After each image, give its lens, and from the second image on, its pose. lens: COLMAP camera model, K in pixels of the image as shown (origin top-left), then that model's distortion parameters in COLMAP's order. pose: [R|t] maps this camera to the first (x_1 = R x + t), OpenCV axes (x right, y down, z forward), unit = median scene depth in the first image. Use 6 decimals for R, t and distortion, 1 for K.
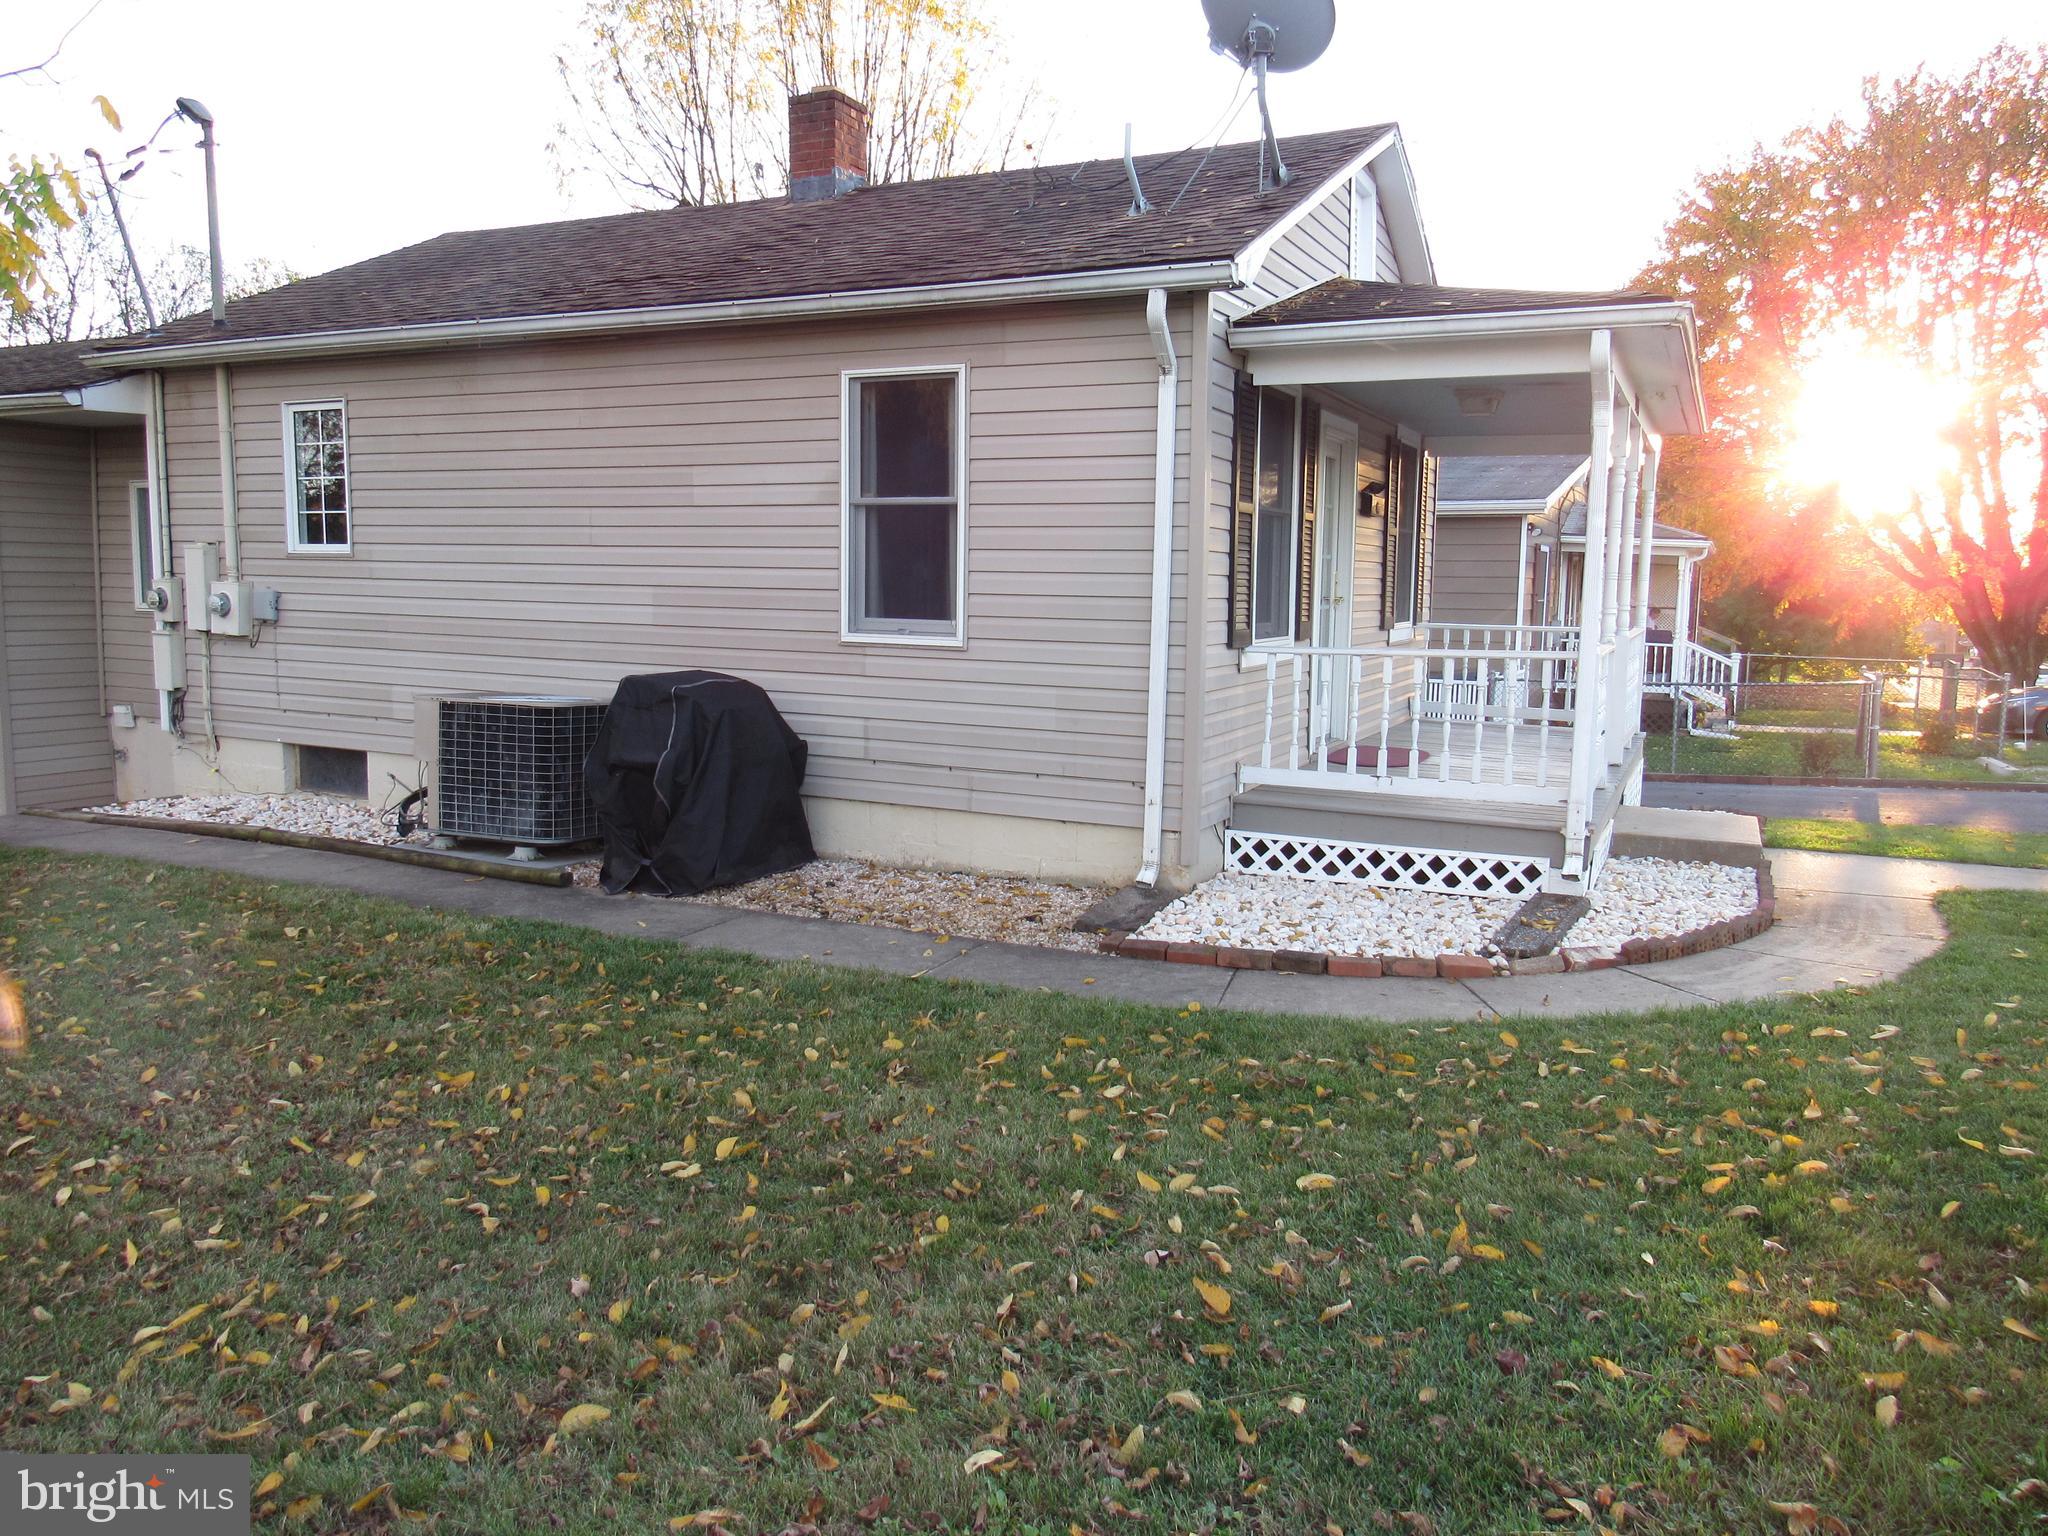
lens RADIAL K [[1422.5, 0, 1015.8], [0, 1422.5, 760.6], [0, 0, 1]] dist [-0.031968, -0.001383]
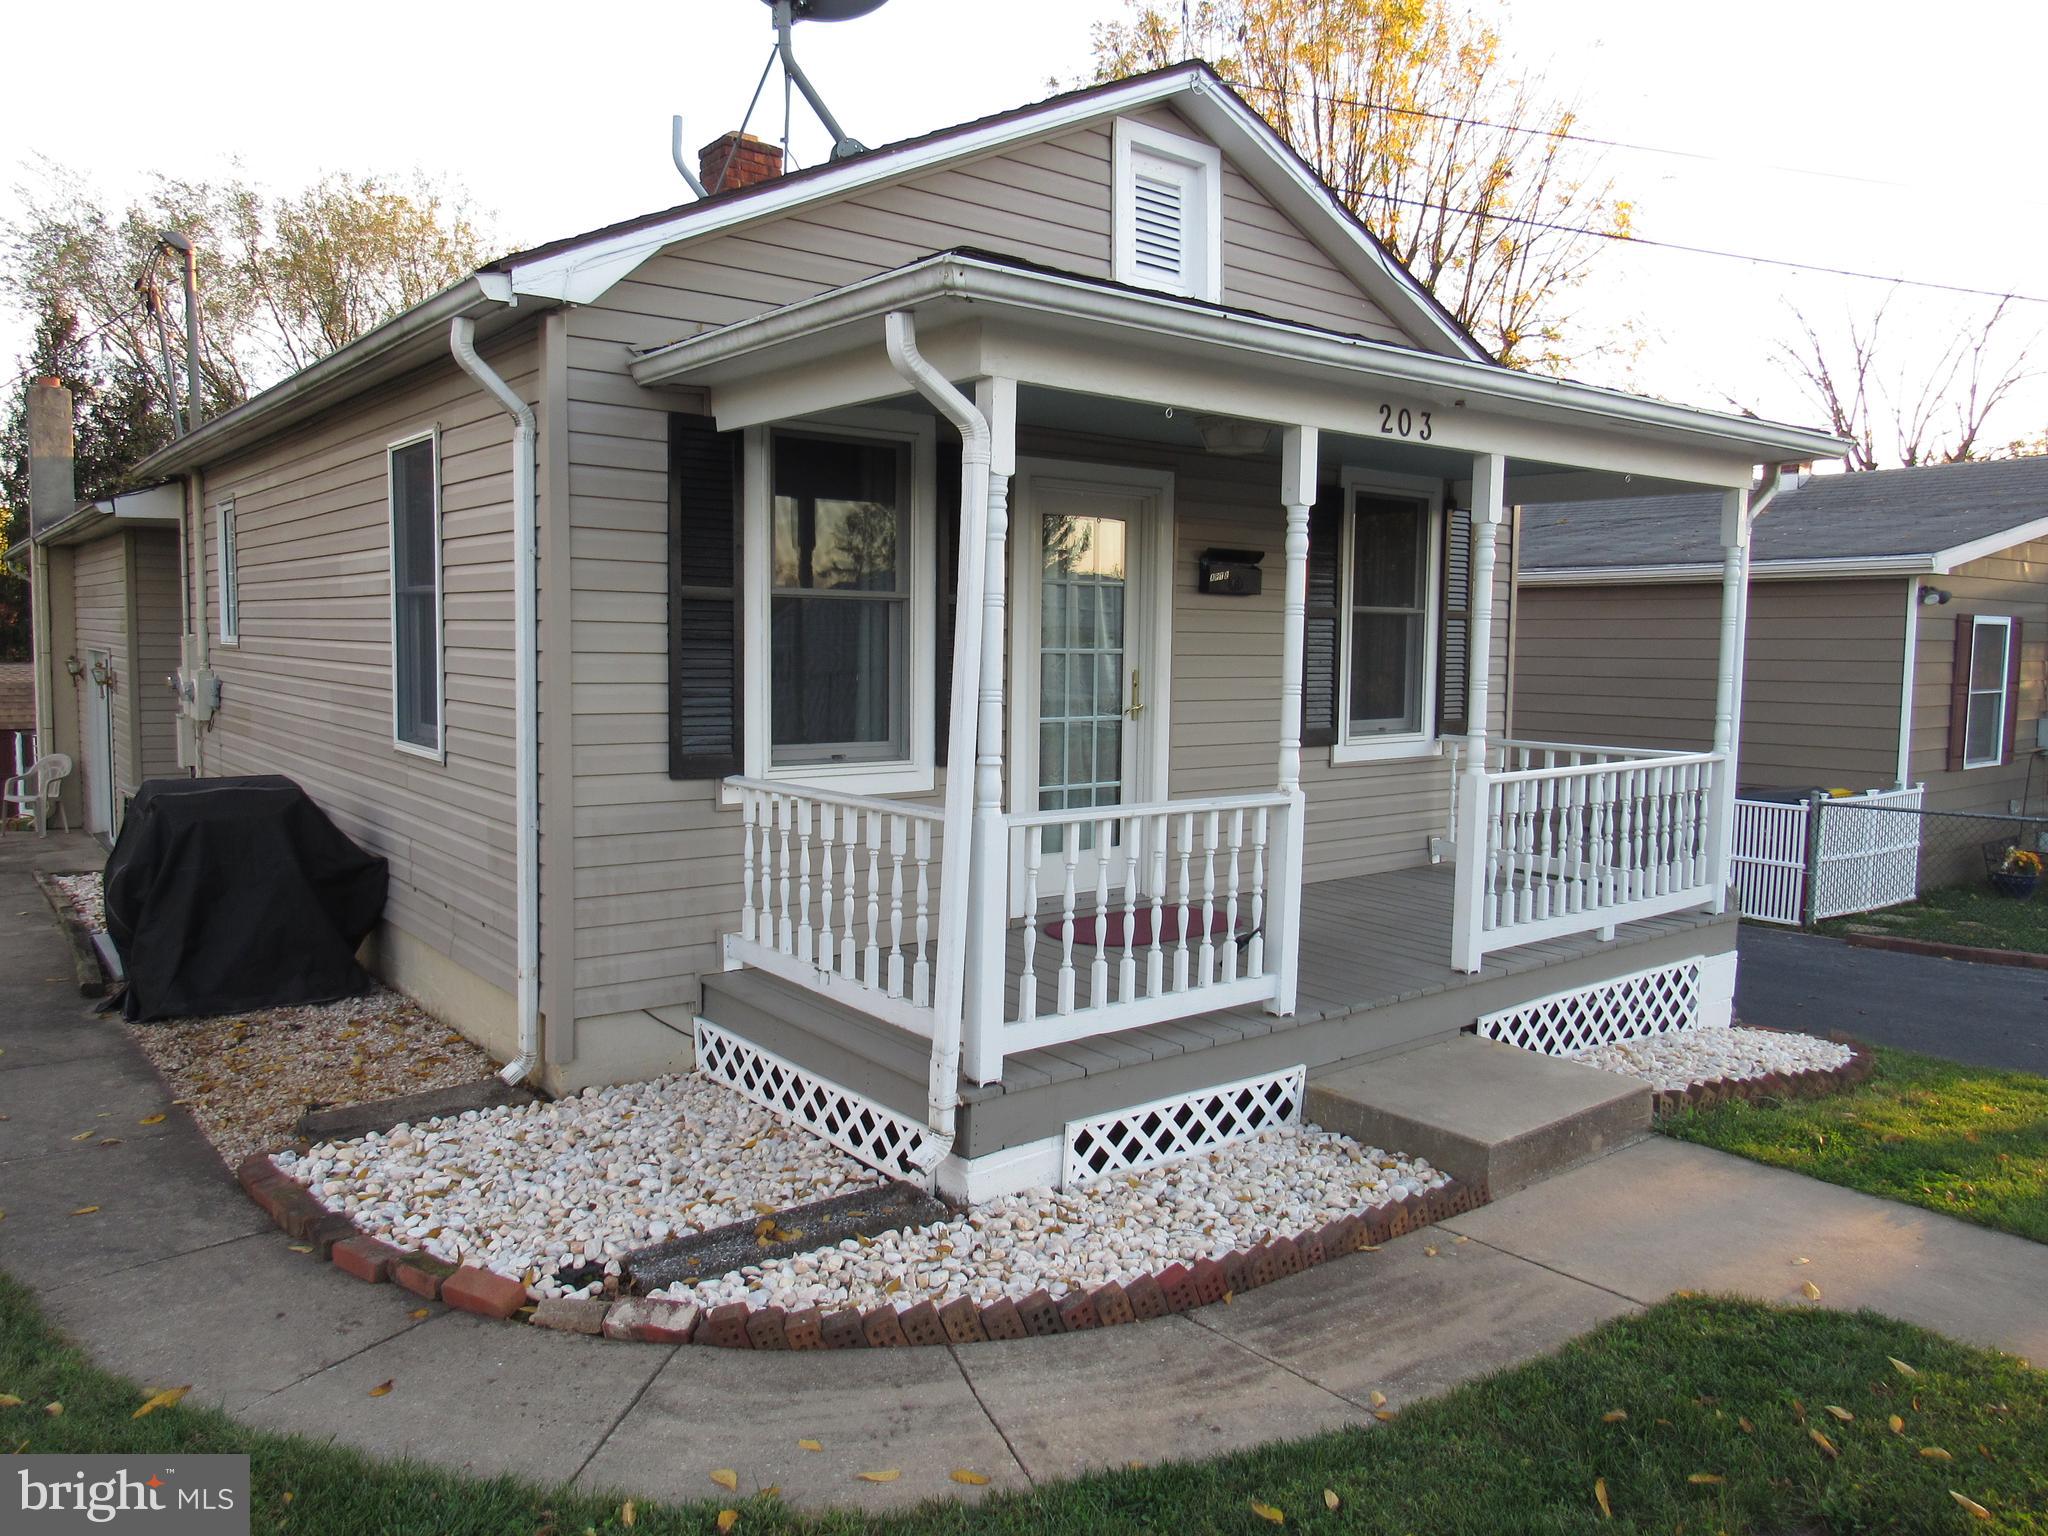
lens RADIAL K [[1422.5, 0, 1015.8], [0, 1422.5, 760.6], [0, 0, 1]] dist [-0.031968, -0.001383]
pose [[0.892929, 0.037598, -0.448625, 0.622431], [-0.058448, 0.997754, -0.032713, -0.071097], [0.446387, 0.055432, 0.893121, 0.389583]]
